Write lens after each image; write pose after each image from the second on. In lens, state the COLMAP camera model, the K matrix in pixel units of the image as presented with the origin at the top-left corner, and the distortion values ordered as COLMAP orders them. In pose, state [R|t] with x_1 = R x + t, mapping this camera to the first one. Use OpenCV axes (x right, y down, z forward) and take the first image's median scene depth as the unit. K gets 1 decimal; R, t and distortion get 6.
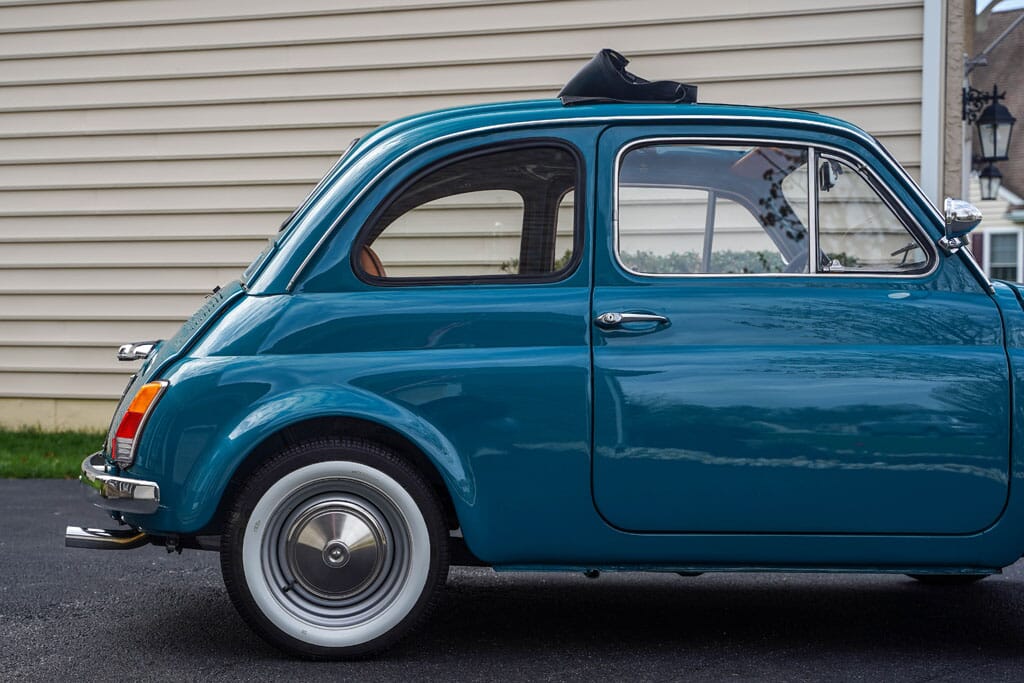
lens RADIAL K [[1334.3, 0, 509.9], [0, 1334.3, 362.8], [0, 0, 1]] dist [0.097070, 0.024624]
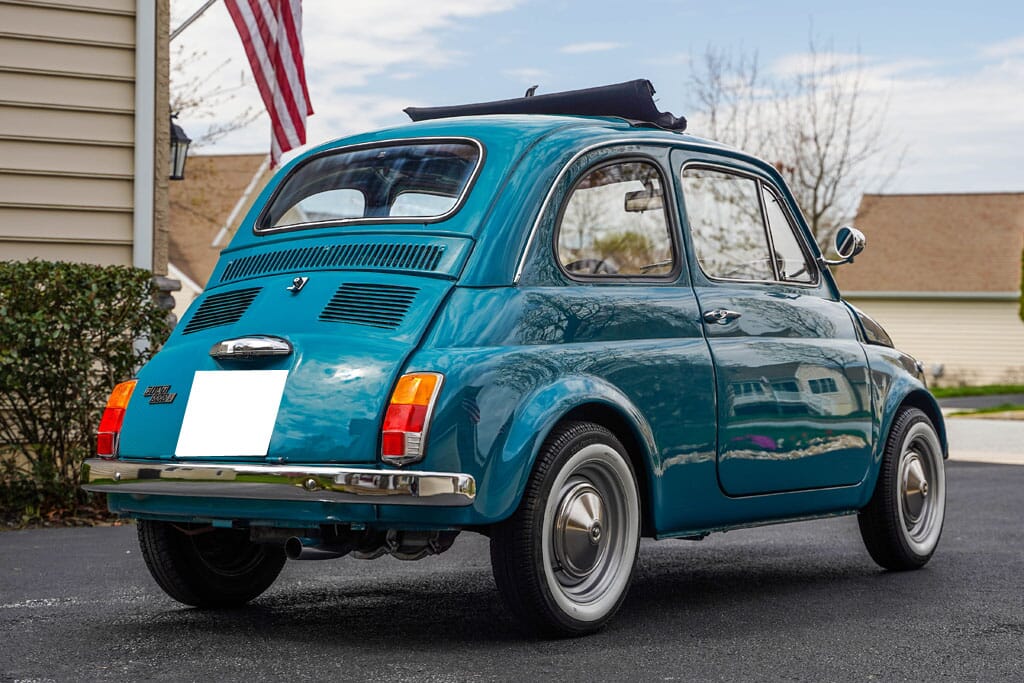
lens RADIAL K [[1512.8, 0, 512.0], [0, 1512.8, 341.5], [0, 0, 1]] dist [-0.001808, -0.004890]
pose [[0.710697, 0.005412, 0.703478, -0.924980], [0.021704, 0.999326, -0.029614, 0.024554], [-0.703164, 0.036314, 0.710100, 0.180920]]
